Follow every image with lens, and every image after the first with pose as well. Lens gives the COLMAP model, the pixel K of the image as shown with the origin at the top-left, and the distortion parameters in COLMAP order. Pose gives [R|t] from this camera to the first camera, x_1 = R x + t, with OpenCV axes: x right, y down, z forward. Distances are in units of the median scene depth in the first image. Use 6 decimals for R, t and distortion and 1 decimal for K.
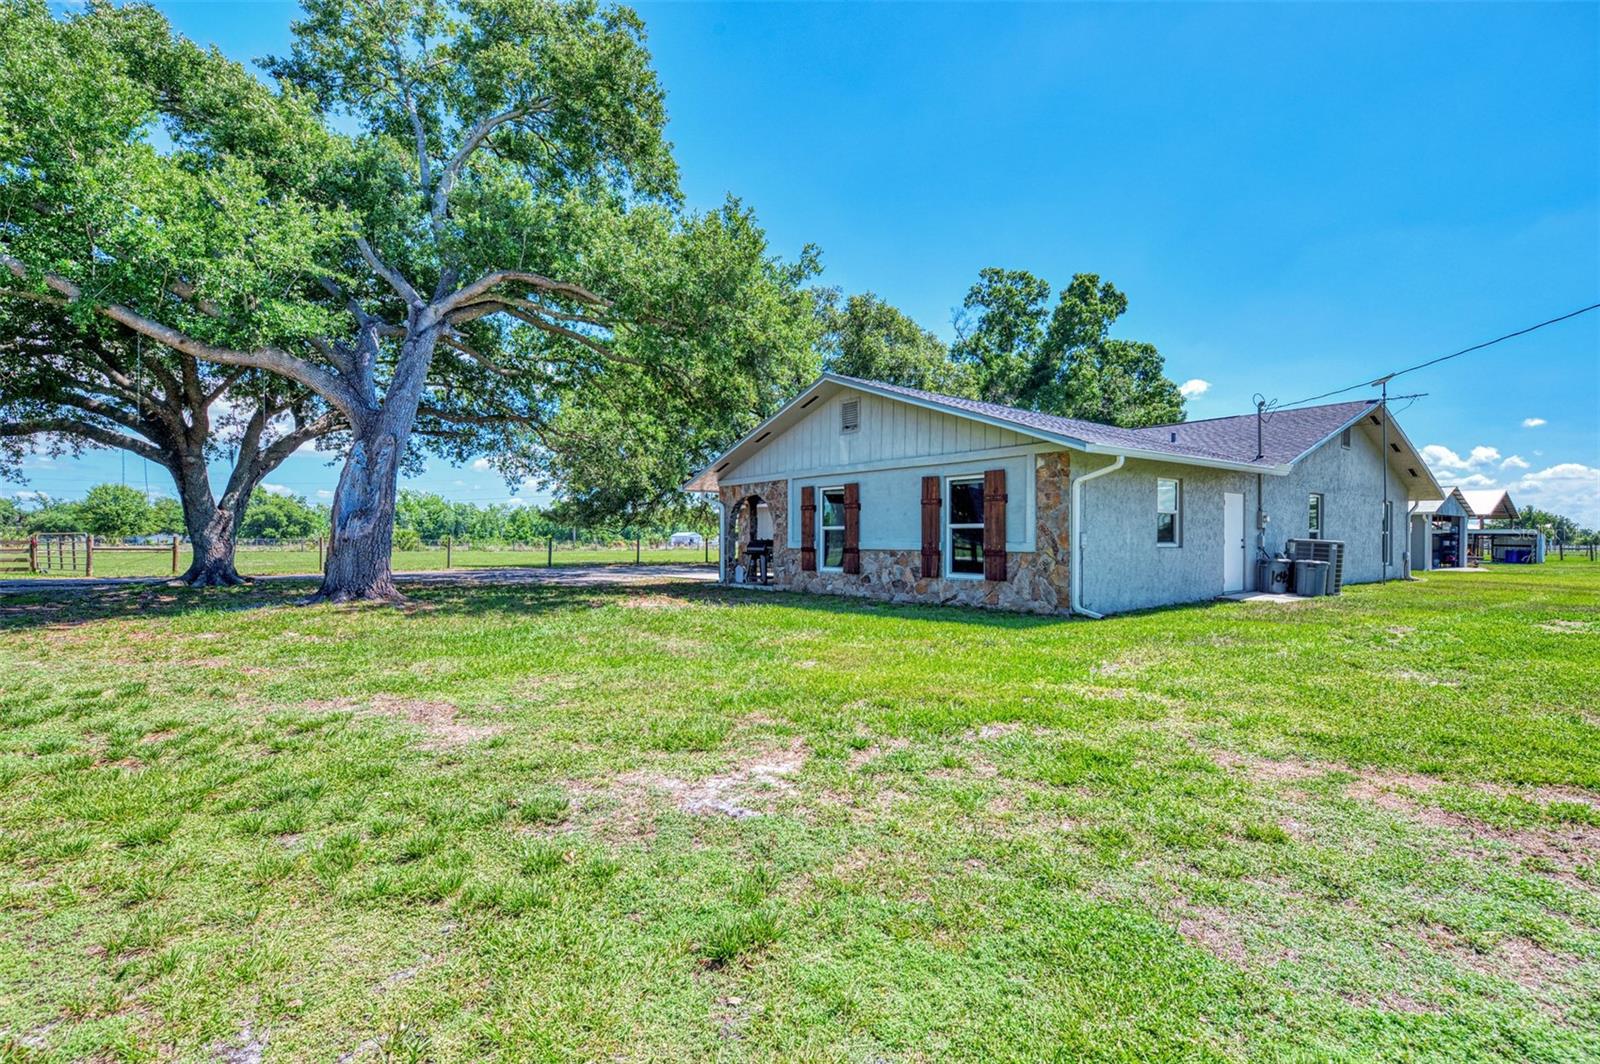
lens RADIAL K [[772.7, 0, 800.0], [0, 772.7, 532.0], [0, 0, 1]] dist [0.000564, 0.000040]
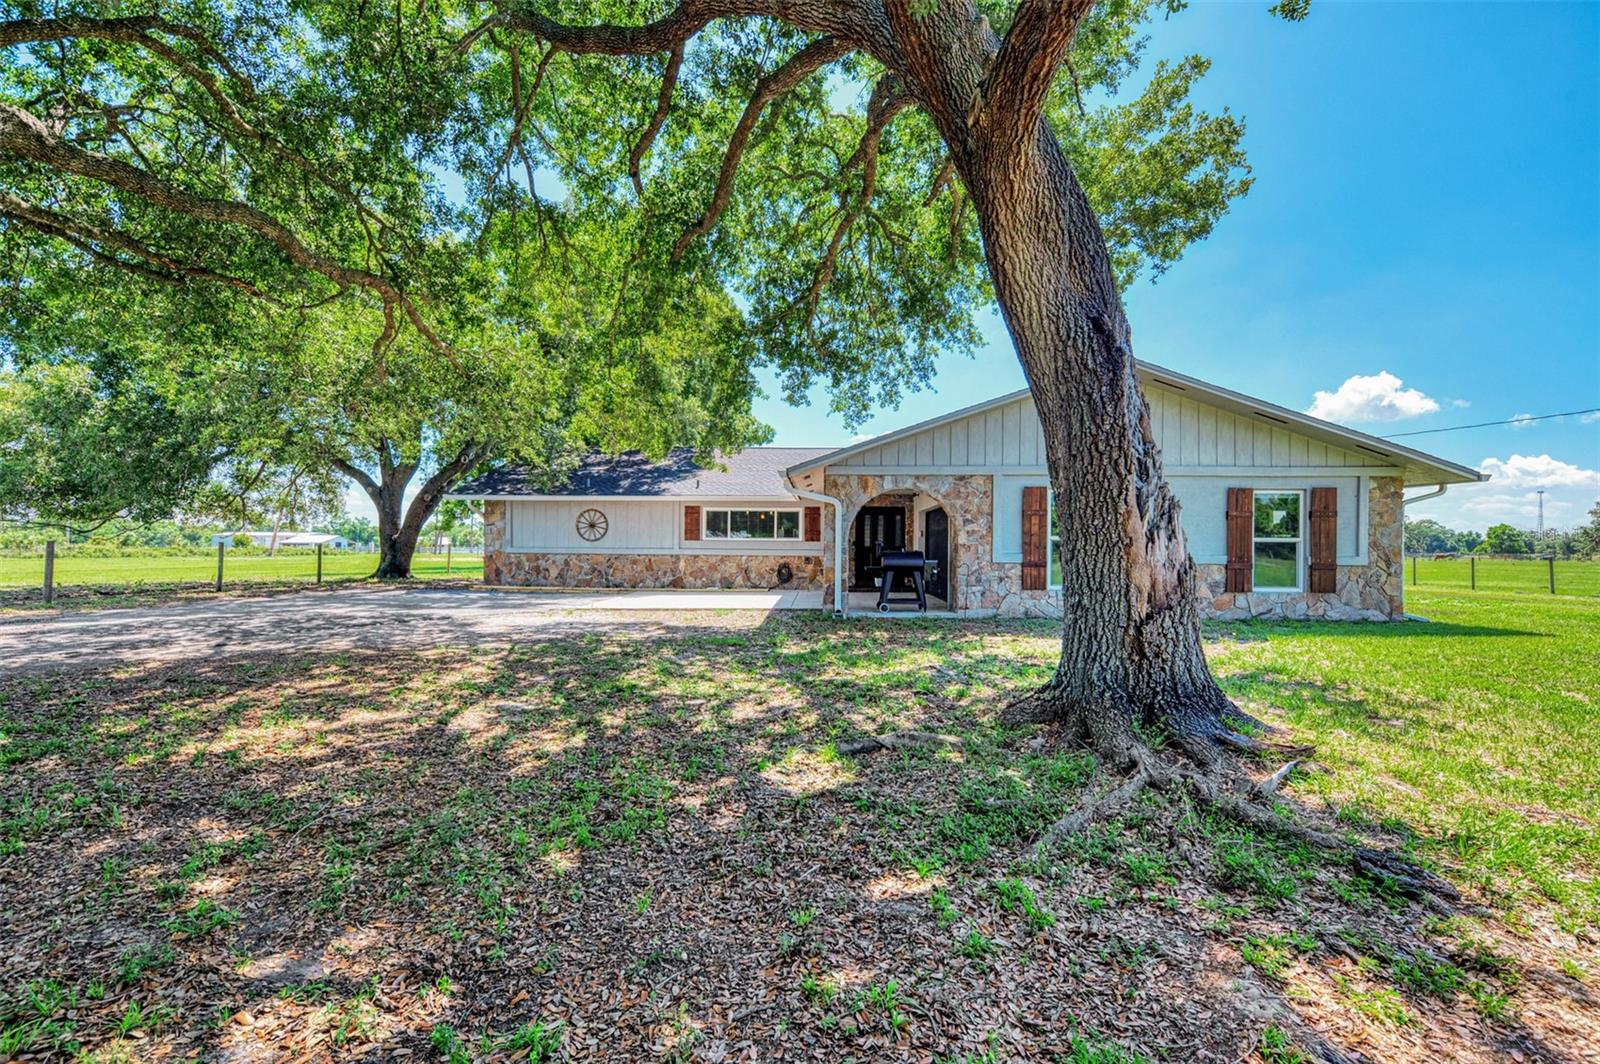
lens RADIAL K [[772.7, 0, 800.0], [0, 772.7, 532.0], [0, 0, 1]] dist [0.000564, 0.000040]
pose [[0.655823, 0.017523, 0.754711, -1.016905], [-0.015282, 0.999834, -0.009935, 0.001483], [-0.754760, -0.005018, 0.655982, 0.860145]]
